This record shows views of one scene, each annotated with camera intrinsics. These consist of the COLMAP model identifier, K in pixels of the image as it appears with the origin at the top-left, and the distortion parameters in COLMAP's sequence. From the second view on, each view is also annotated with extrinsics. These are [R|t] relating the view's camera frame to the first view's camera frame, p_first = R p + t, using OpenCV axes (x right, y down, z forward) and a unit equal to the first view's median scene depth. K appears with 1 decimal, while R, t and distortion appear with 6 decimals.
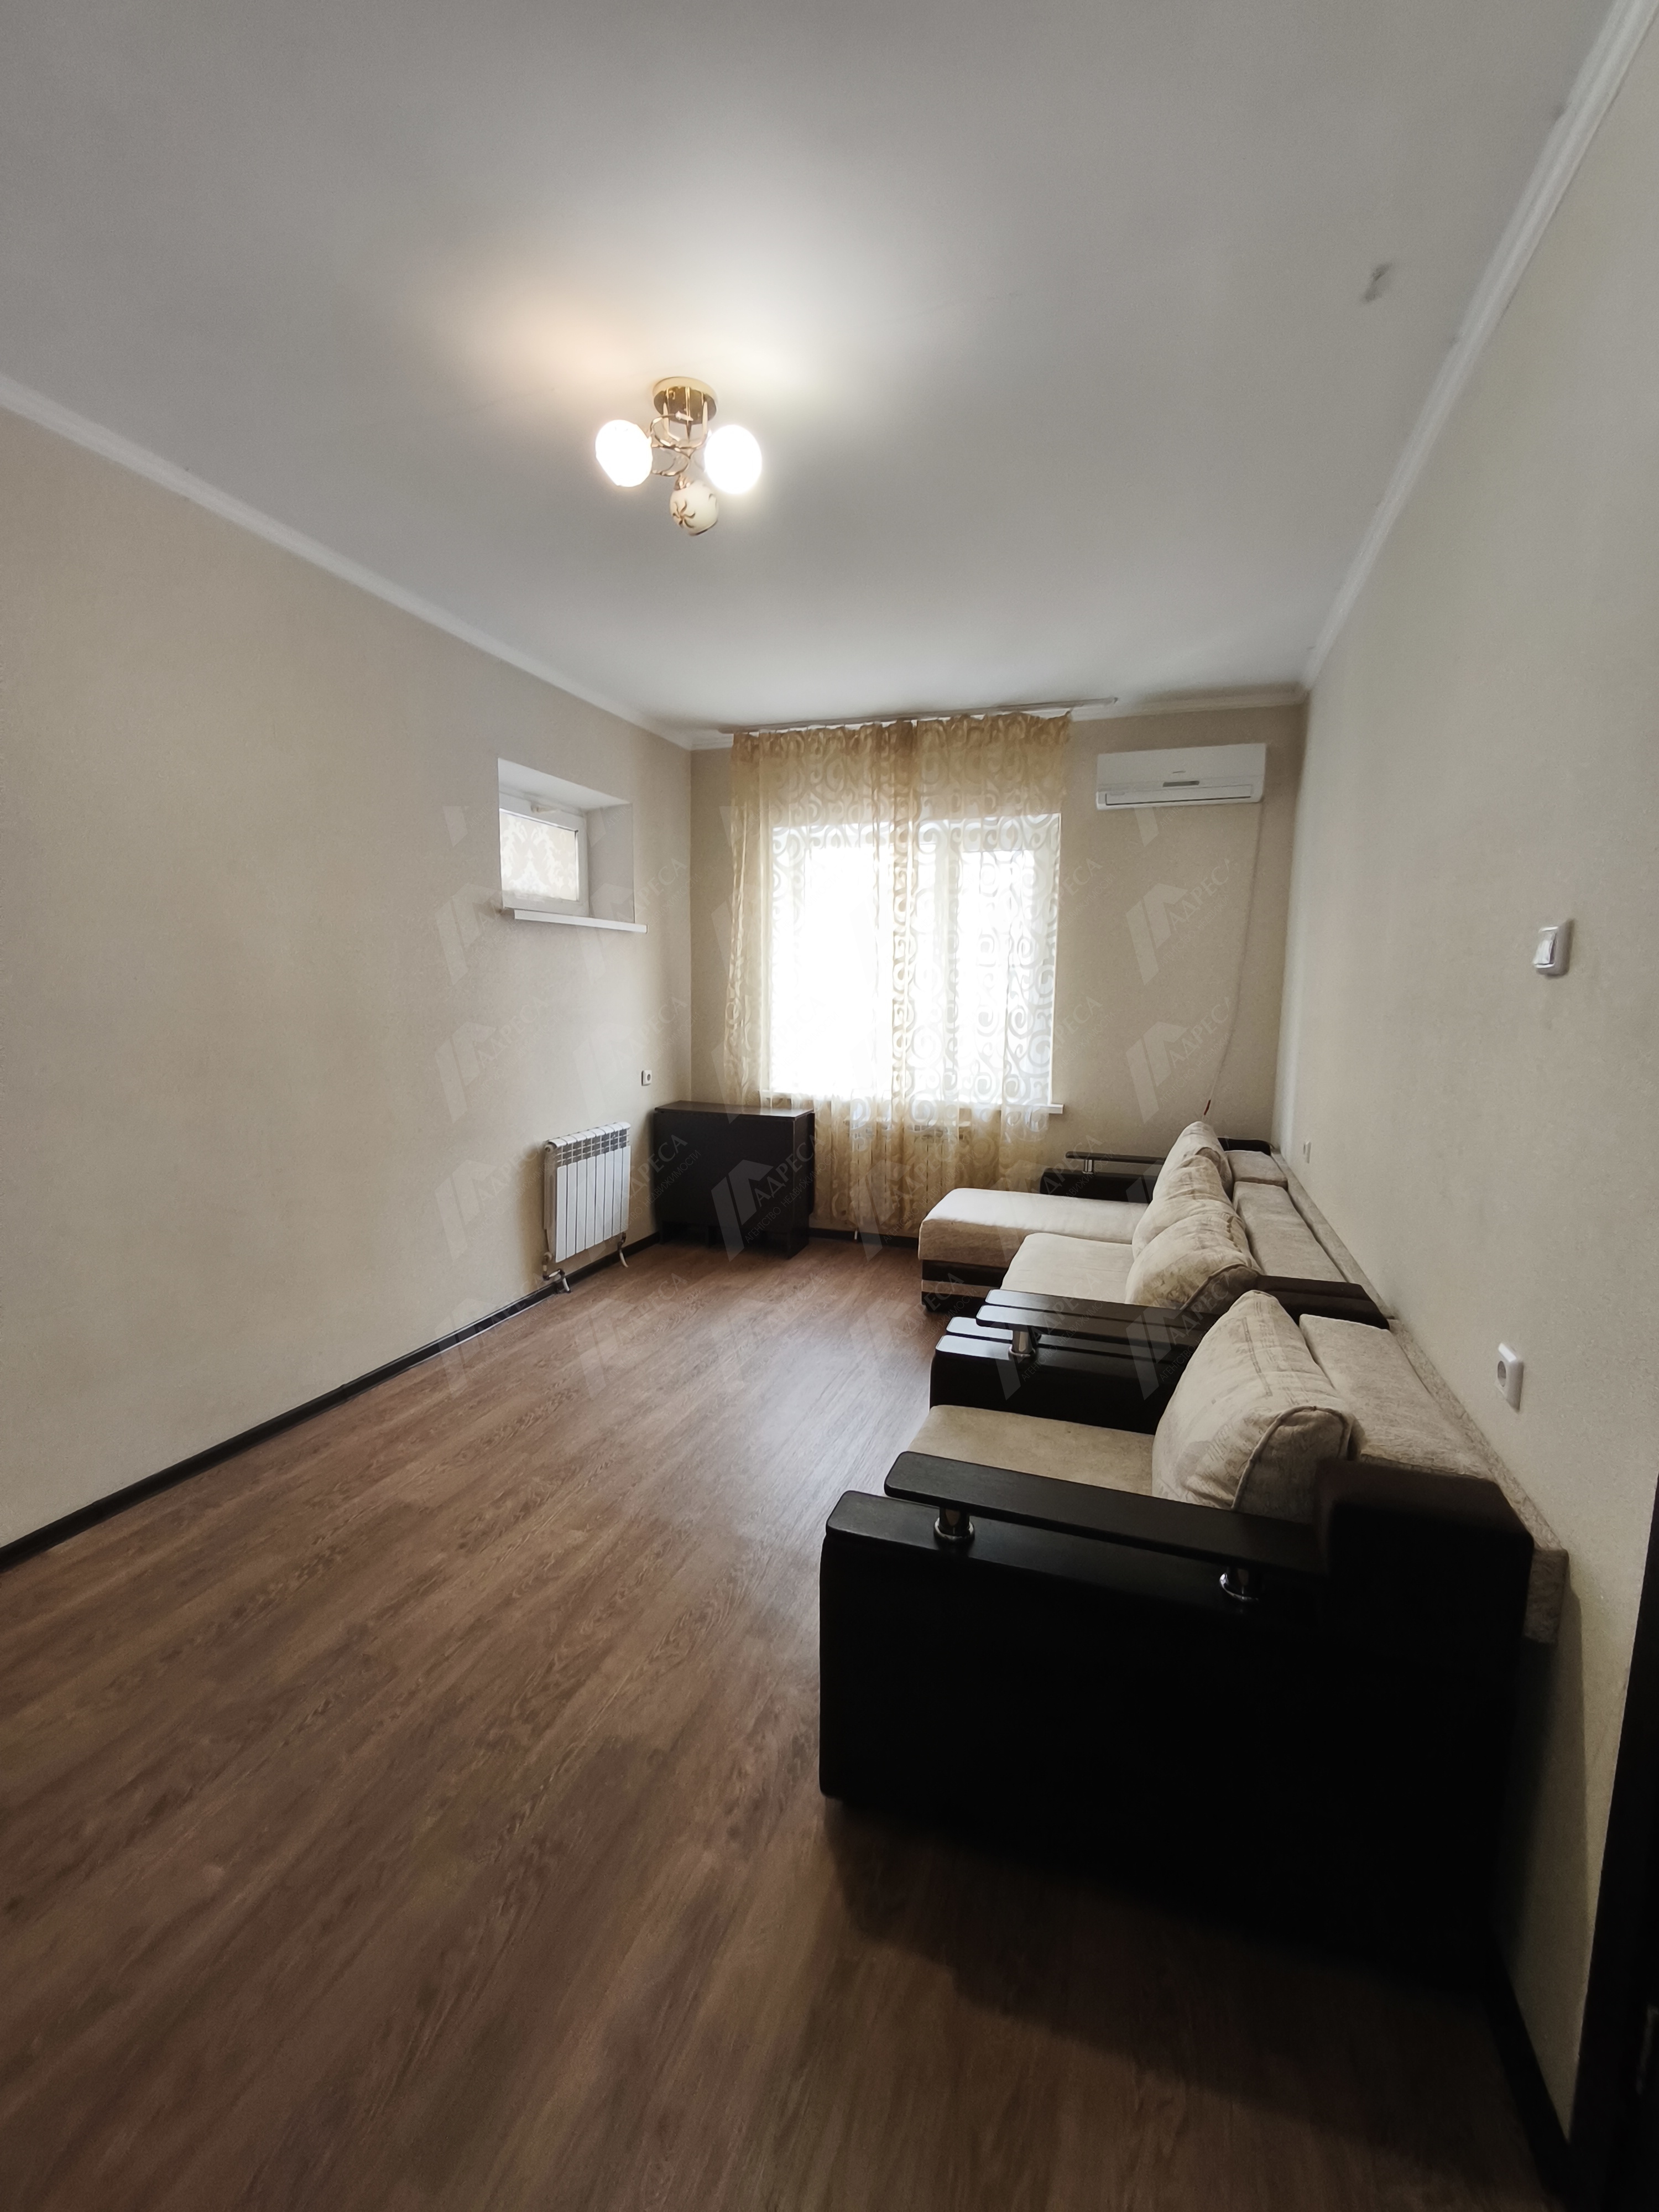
lens RADIAL K [[935.1, 0, 835.1], [0, 935.1, 1103.5], [0, 0, 1]] dist [-0.013153, 0.007908]
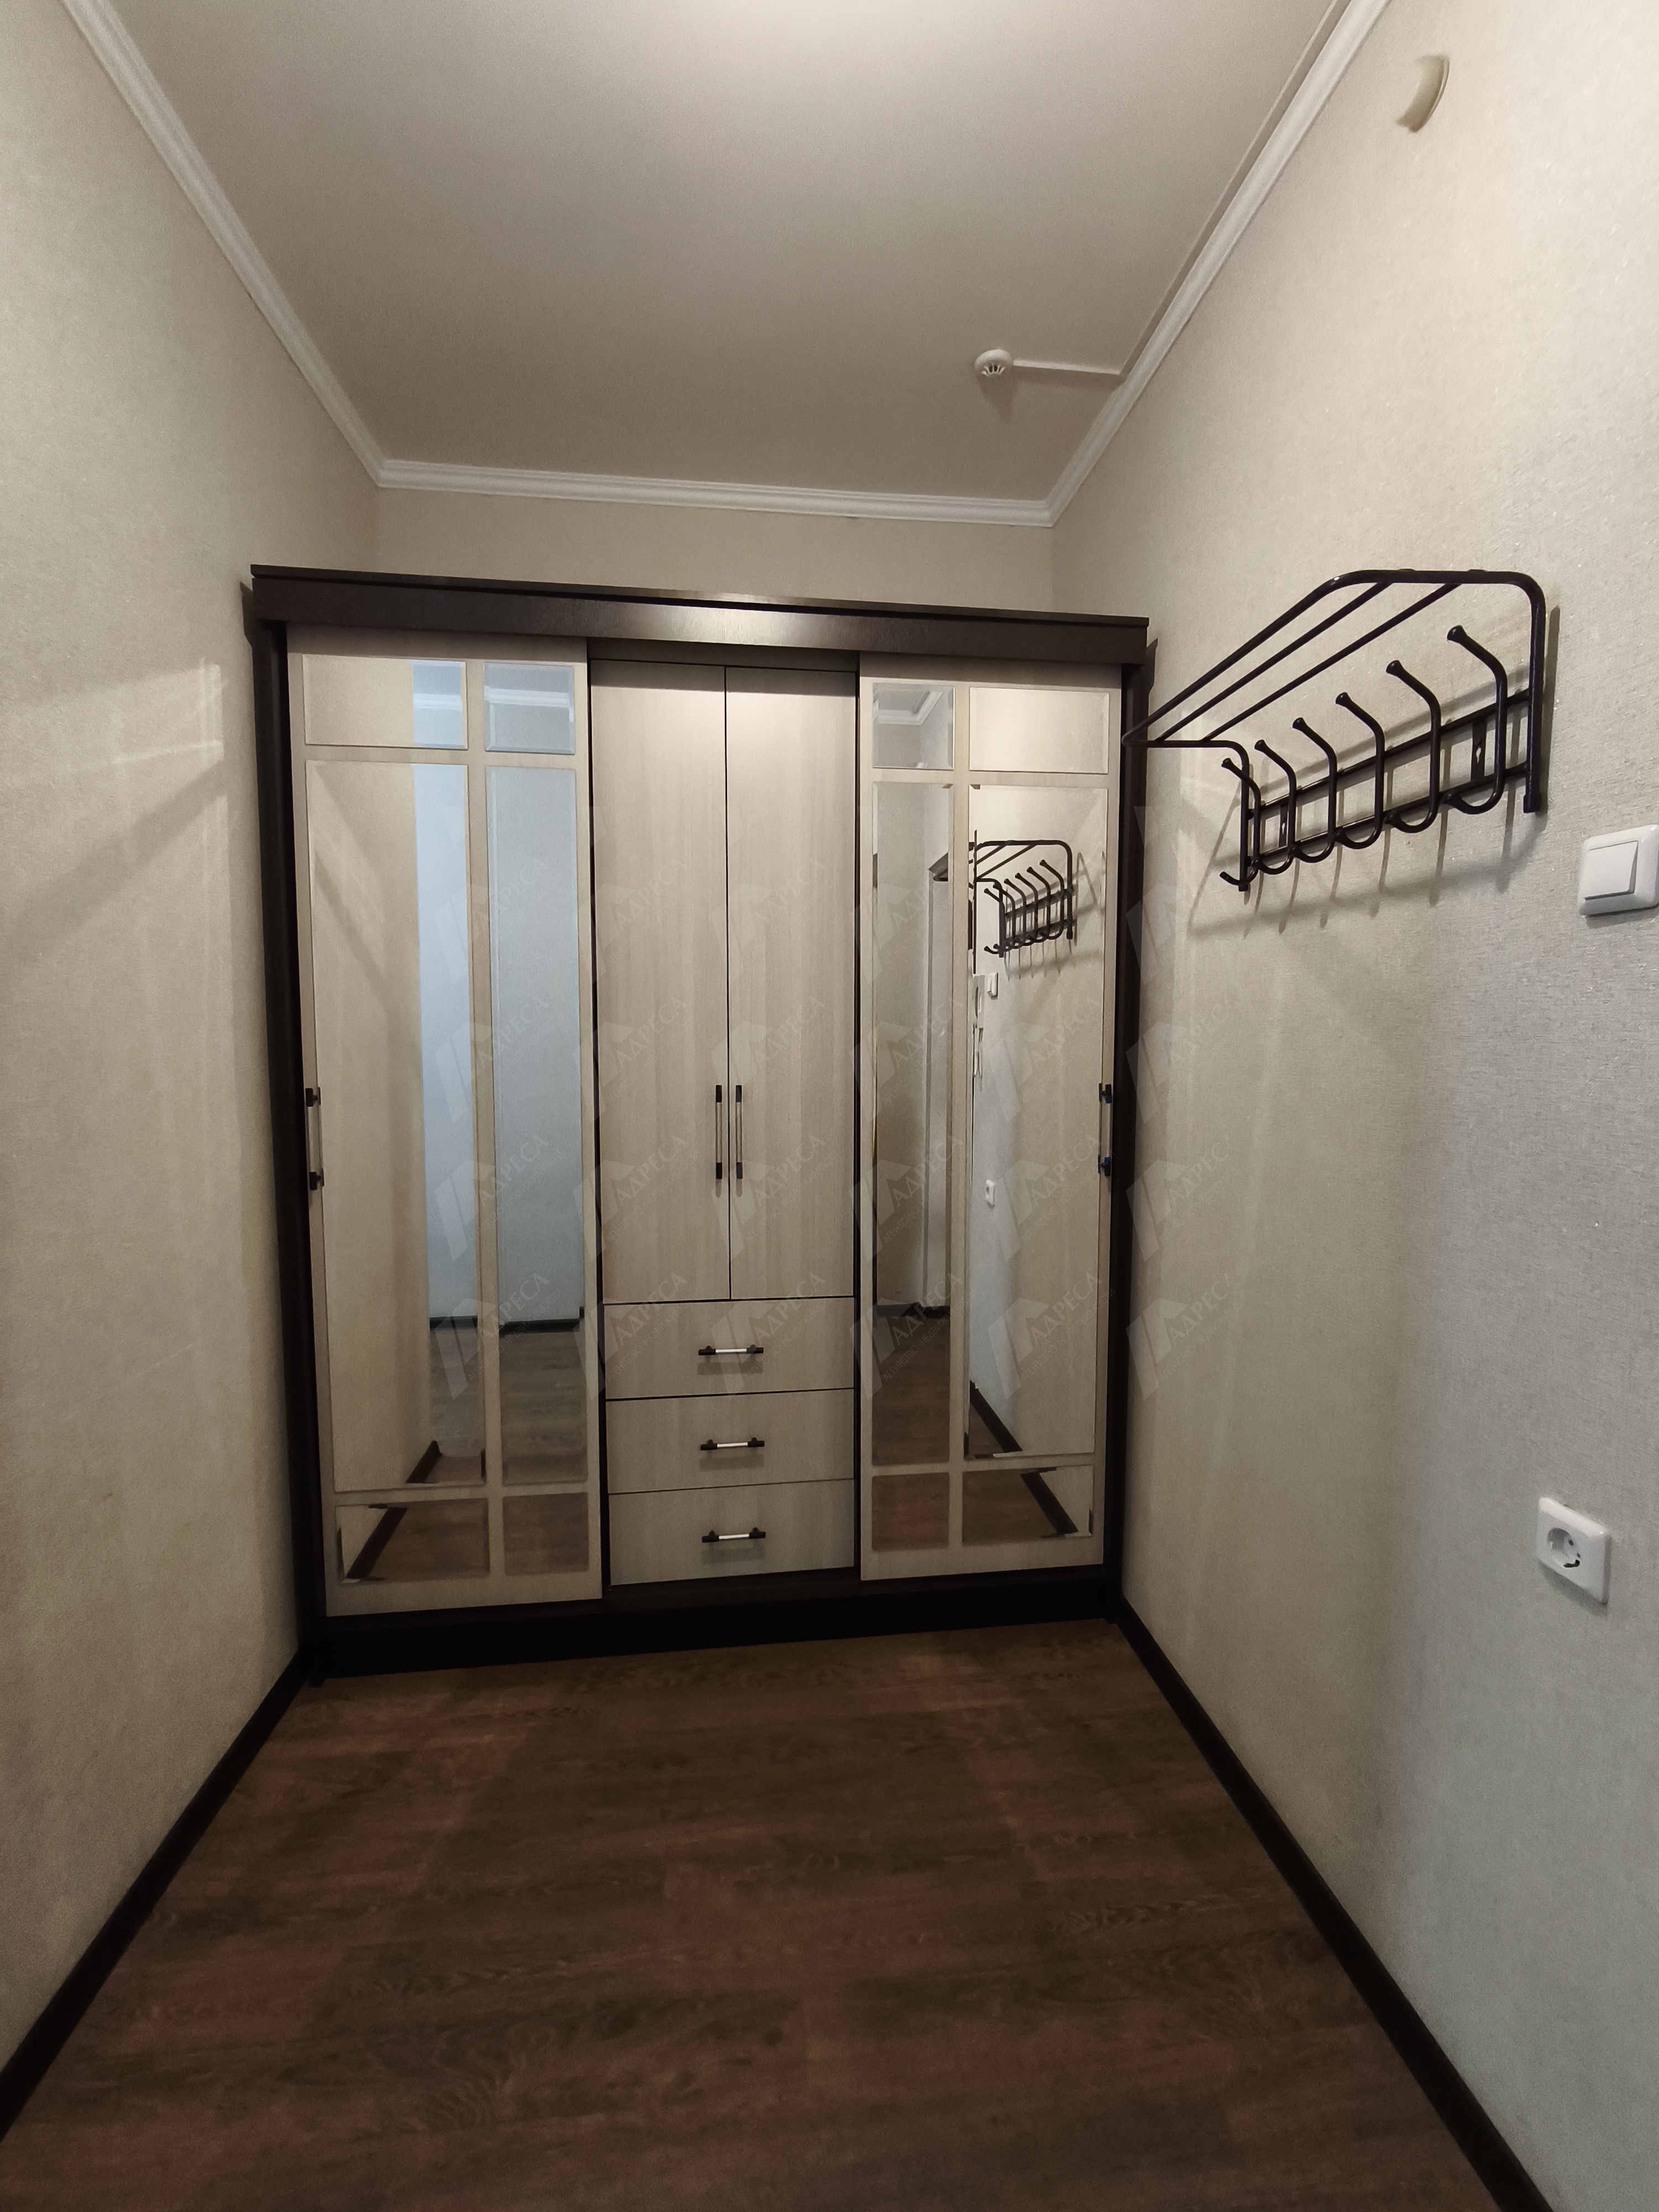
lens RADIAL K [[935.1, 0, 835.1], [0, 935.1, 1103.5], [0, 0, 1]] dist [-0.013153, 0.007908]
pose [[-0.433926, -0.080204, 0.897371, -0.708951], [0.111286, 0.983631, 0.141726, -0.078471], [-0.894049, 0.161364, -0.417898, 1.068802]]
